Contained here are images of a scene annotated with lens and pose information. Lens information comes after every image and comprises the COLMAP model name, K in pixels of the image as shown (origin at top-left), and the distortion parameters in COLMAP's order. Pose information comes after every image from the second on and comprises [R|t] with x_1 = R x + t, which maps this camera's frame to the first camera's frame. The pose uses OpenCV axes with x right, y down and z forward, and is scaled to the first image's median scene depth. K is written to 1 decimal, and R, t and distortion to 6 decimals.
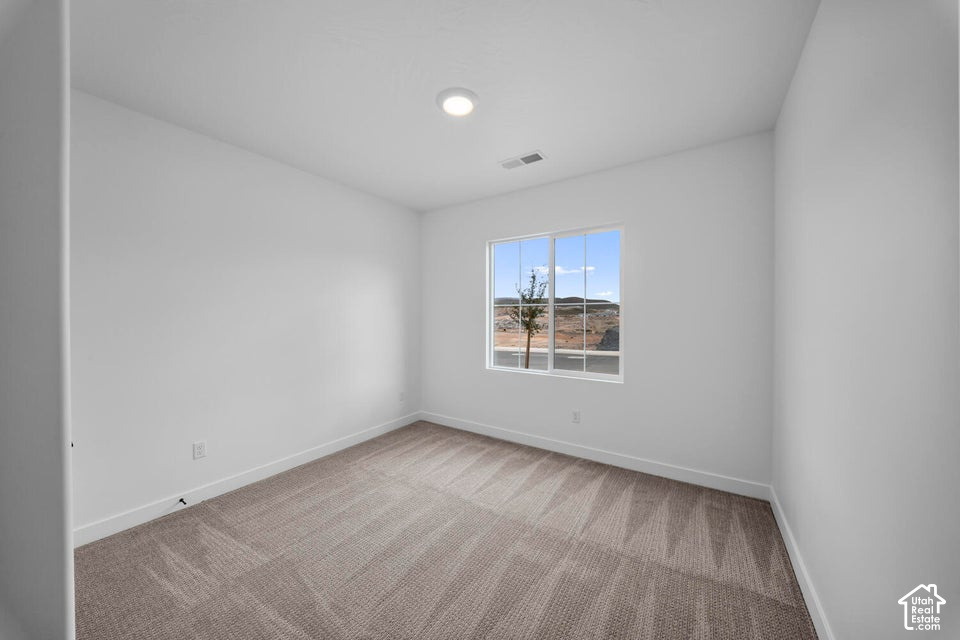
lens RADIAL K [[335.8, 0, 480.0], [0, 335.8, 320.0], [0, 0, 1]] dist [-0.009325, 0.000001]
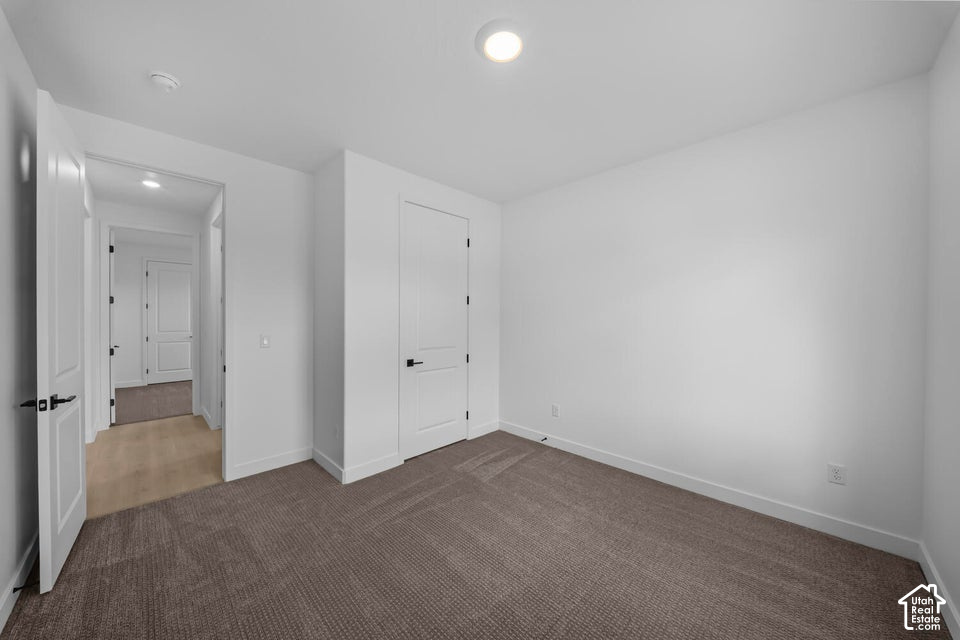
lens RADIAL K [[335.8, 0, 480.0], [0, 335.8, 320.0], [0, 0, 1]] dist [-0.009325, 0.000001]
pose [[-0.207041, 0.008660, -0.978294, 0.710315], [-0.012637, 0.999854, 0.011525, -0.011281], [0.978251, 0.014749, -0.206901, 1.116982]]
